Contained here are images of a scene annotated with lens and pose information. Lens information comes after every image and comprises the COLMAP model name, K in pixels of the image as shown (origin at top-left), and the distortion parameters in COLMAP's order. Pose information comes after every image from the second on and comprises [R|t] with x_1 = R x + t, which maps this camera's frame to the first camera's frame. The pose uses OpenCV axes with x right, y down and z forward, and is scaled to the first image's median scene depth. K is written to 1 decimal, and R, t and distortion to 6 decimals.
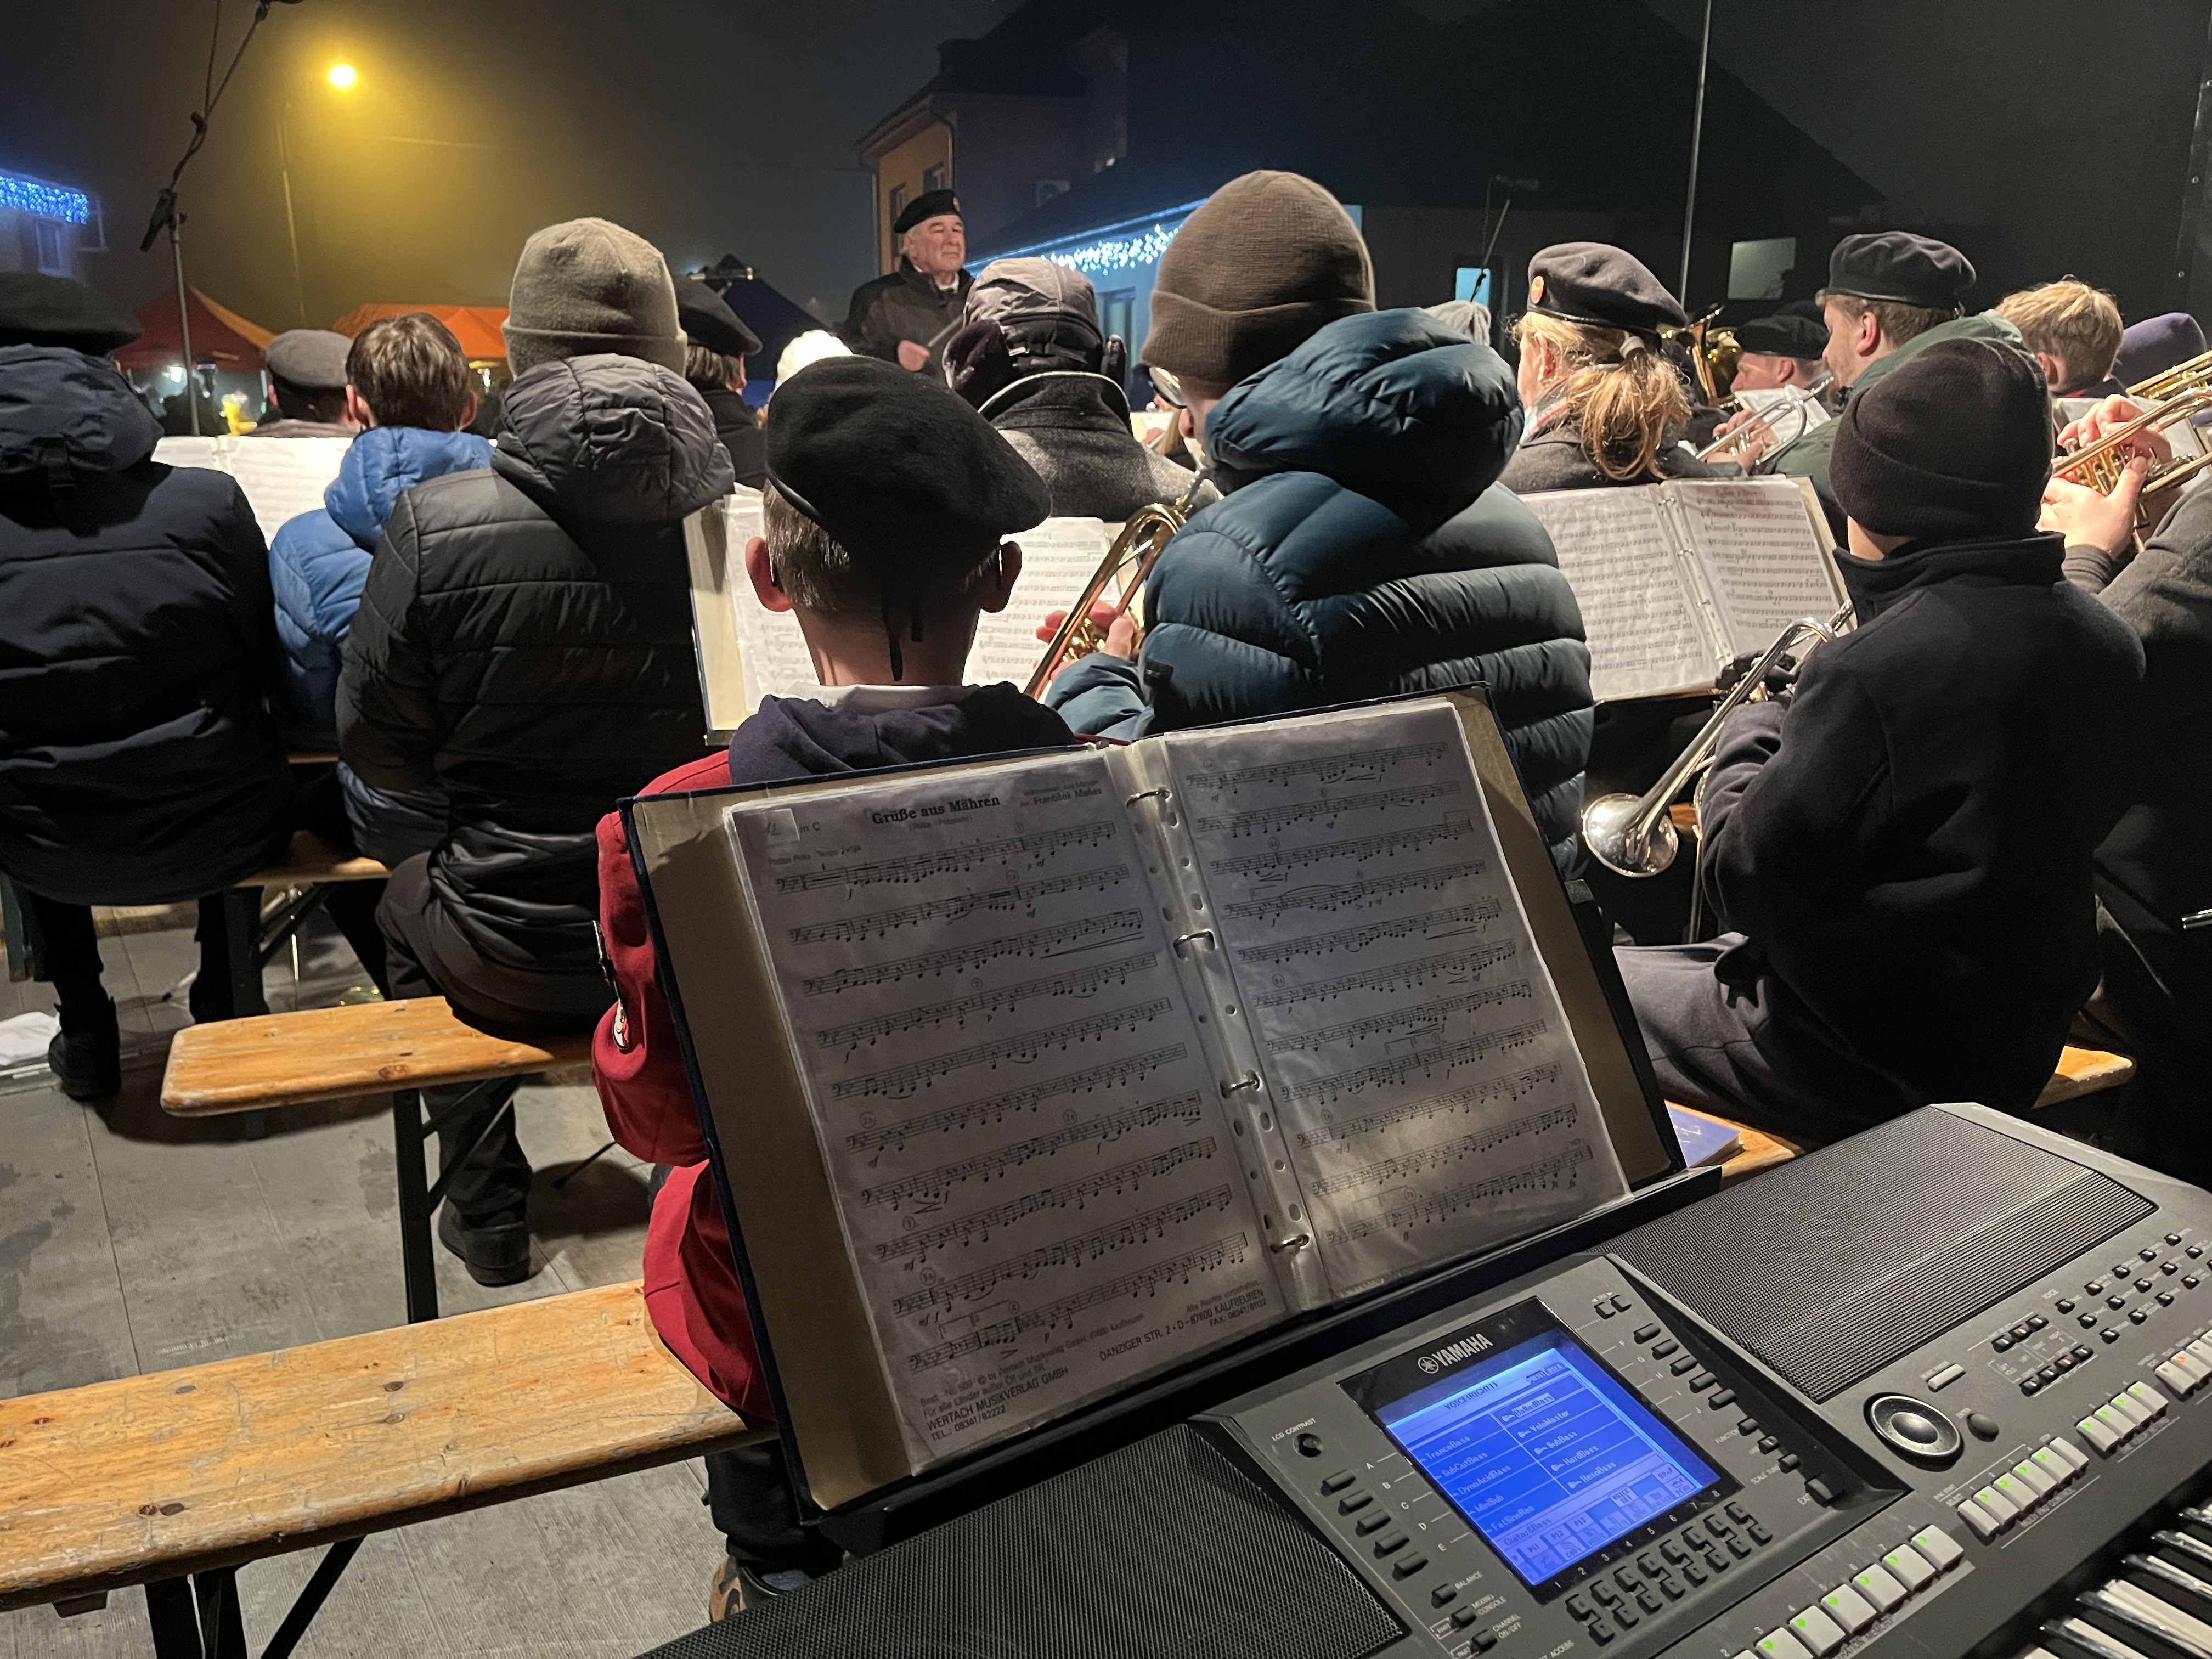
lens RADIAL K [[1665.9, 0, 1093.0], [0, 1665.9, 845.9], [0, 0, 1]] dist [0.066461, -0.083542]
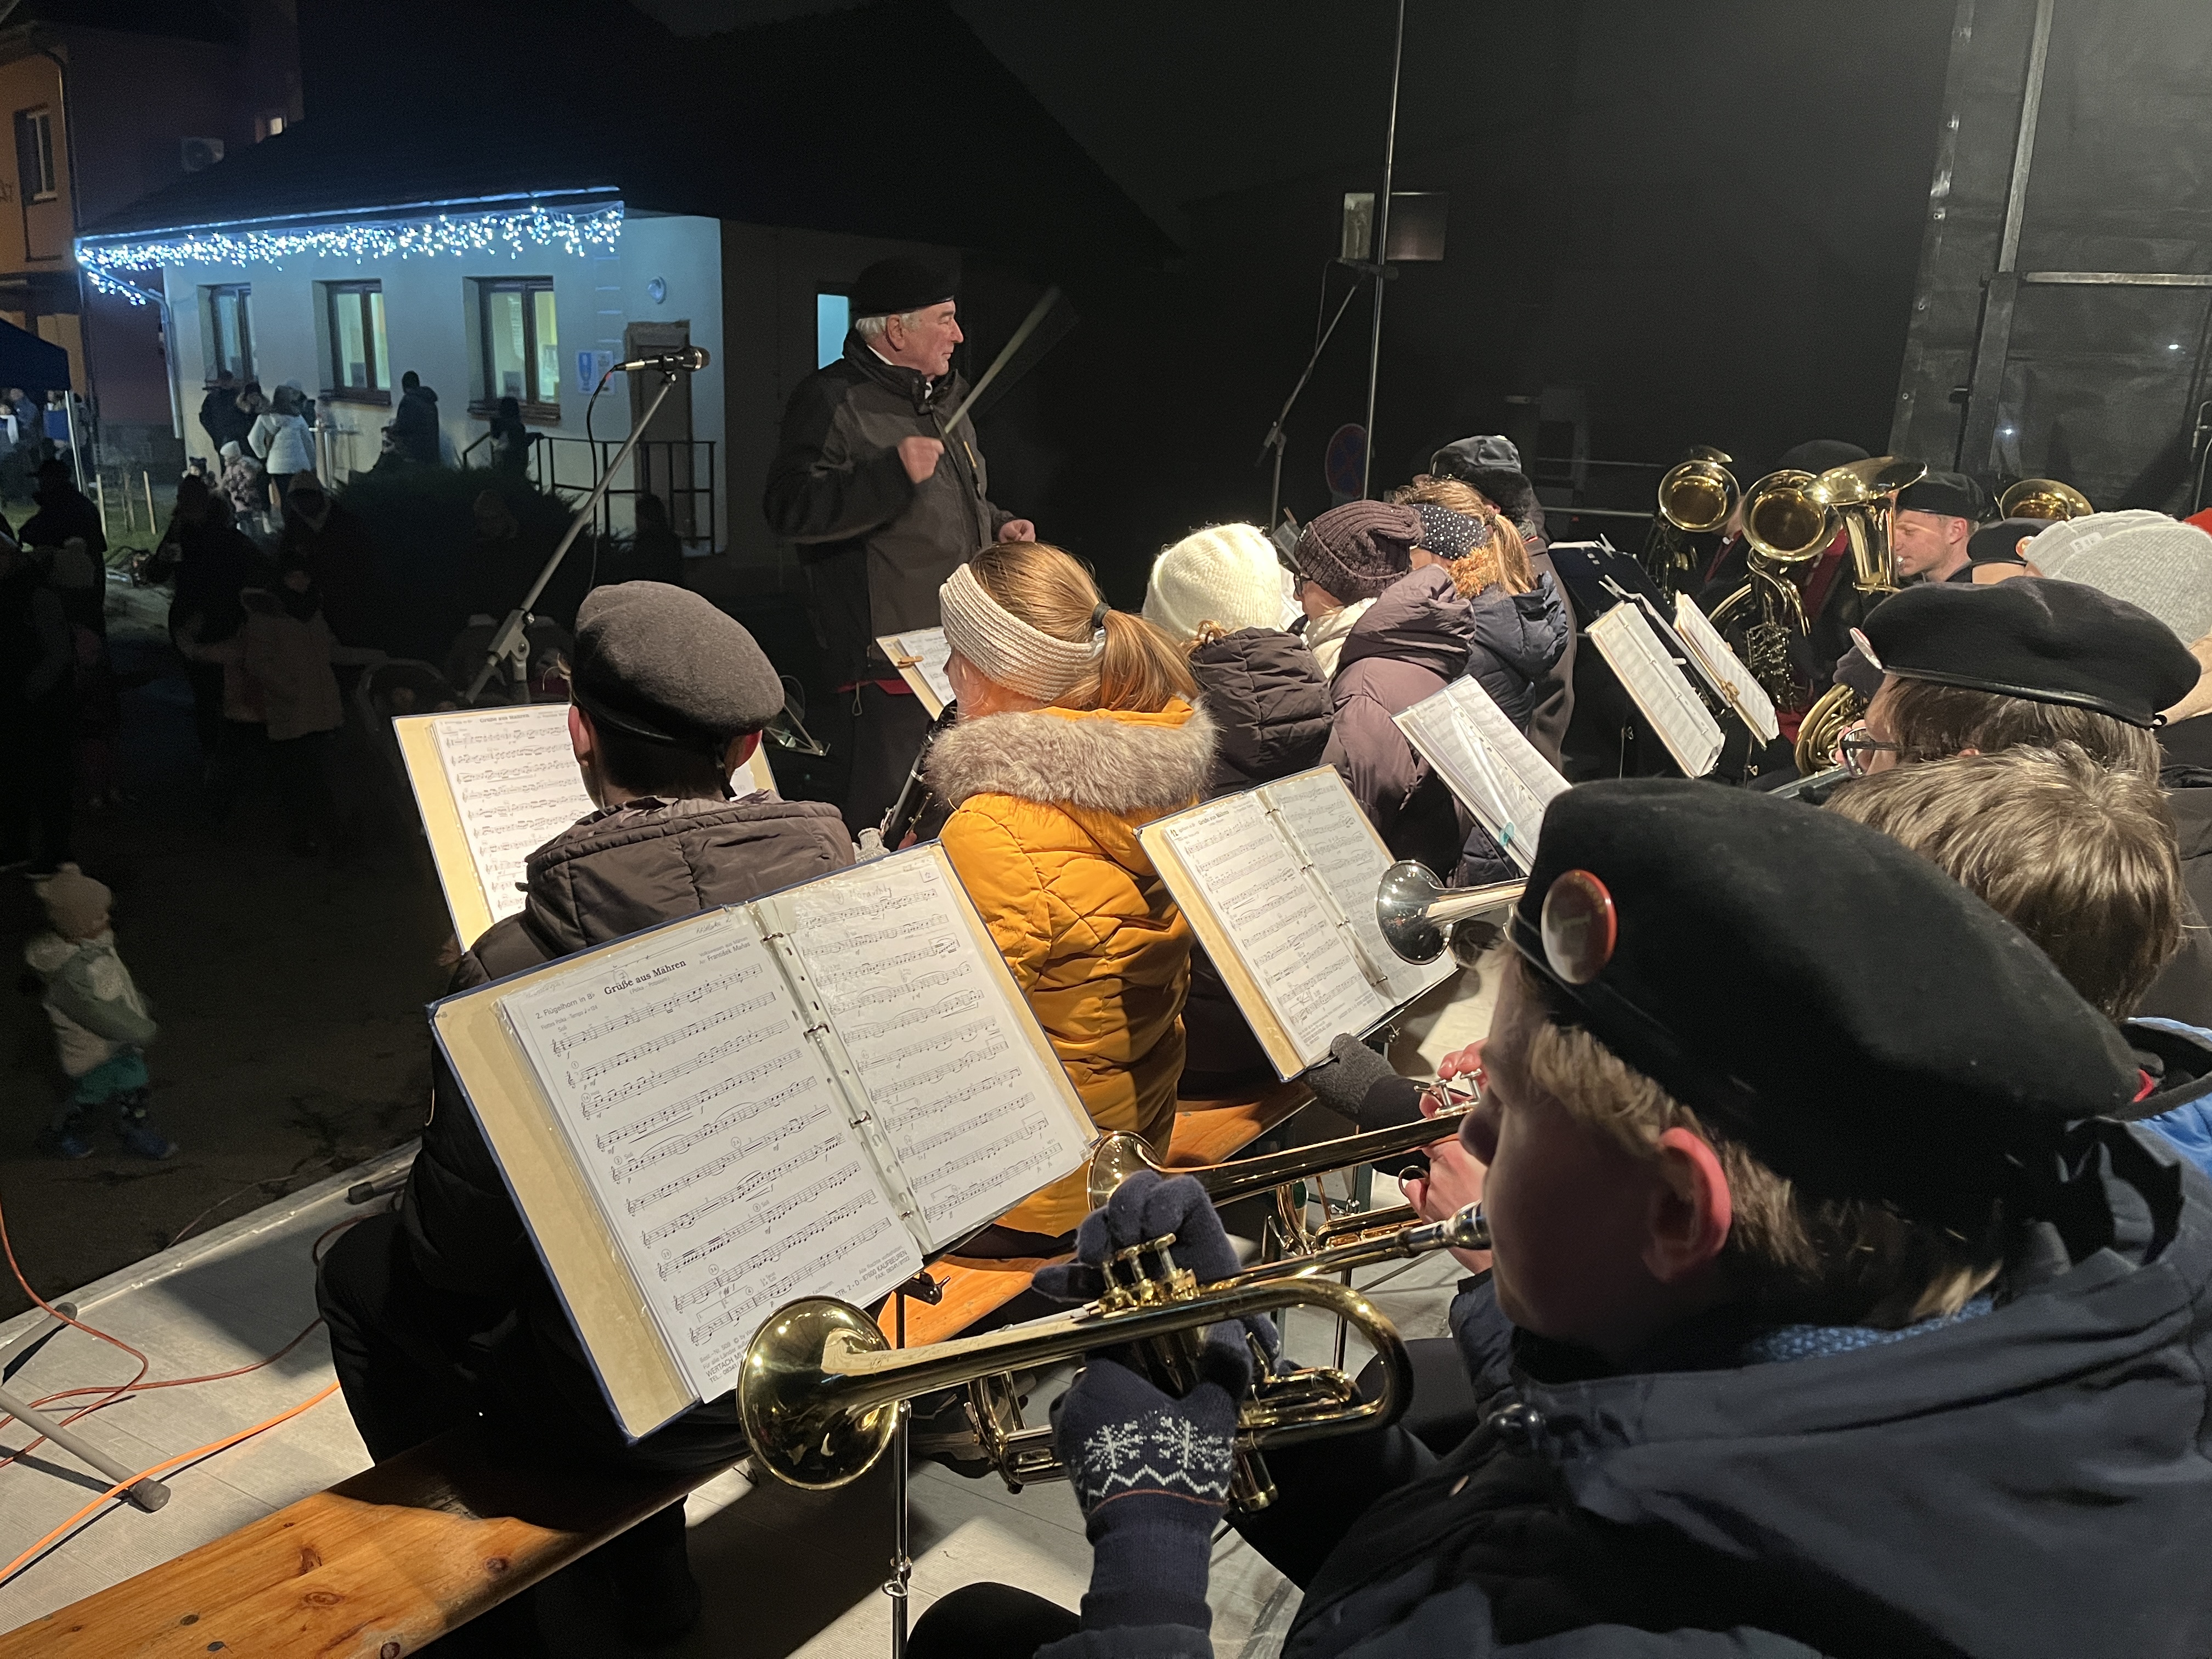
lens RADIAL K [[1665.9, 0, 1111.9], [0, 1665.9, 840.0], [0, 0, 1]] dist [0.066461, -0.083542]
pose [[0.875093, -0.089466, 0.475613, -2.544370], [0.090673, 0.995670, 0.020461, -1.019792], [-0.475385, 0.025220, 0.879417, 2.374519]]
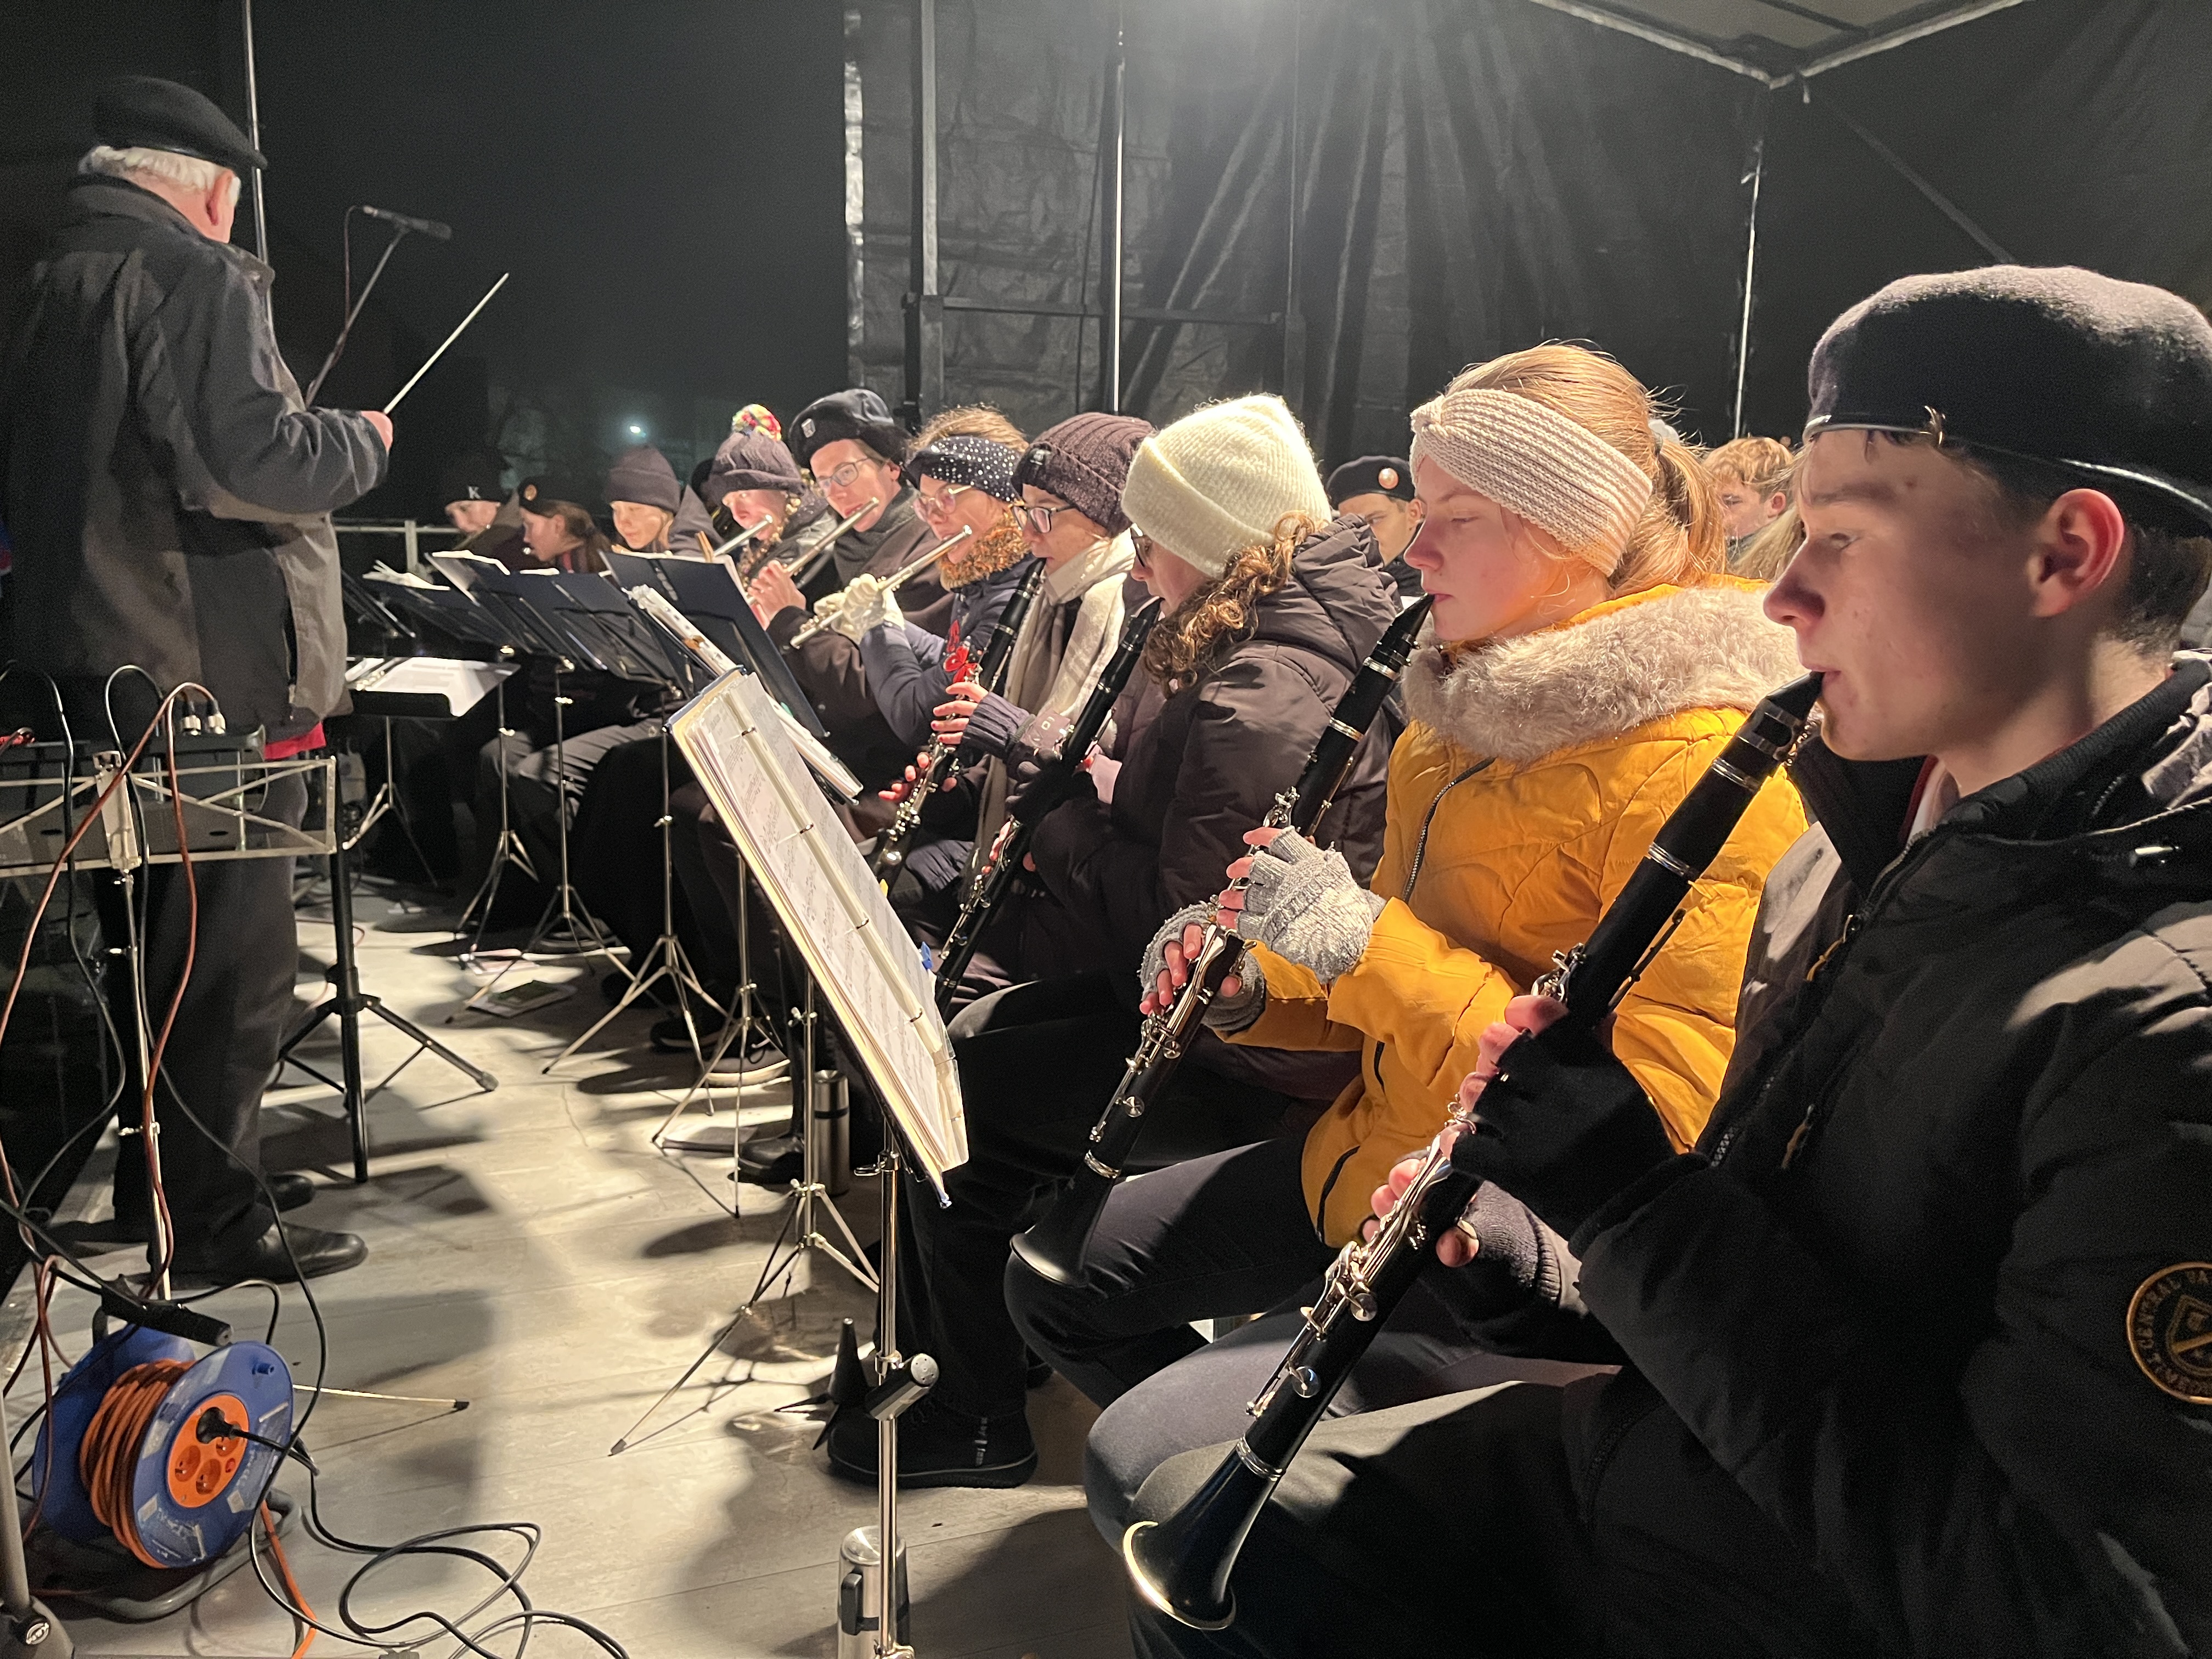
lens RADIAL K [[1665.9, 0, 1110.1], [0, 1665.9, 831.6], [0, 0, 1]] dist [0.066461, -0.083542]
pose [[0.238893, -0.174796, 0.955184, -3.267044], [0.245736, 0.962529, 0.114681, -1.255919], [-0.939438, 0.207327, 0.272896, 4.710476]]
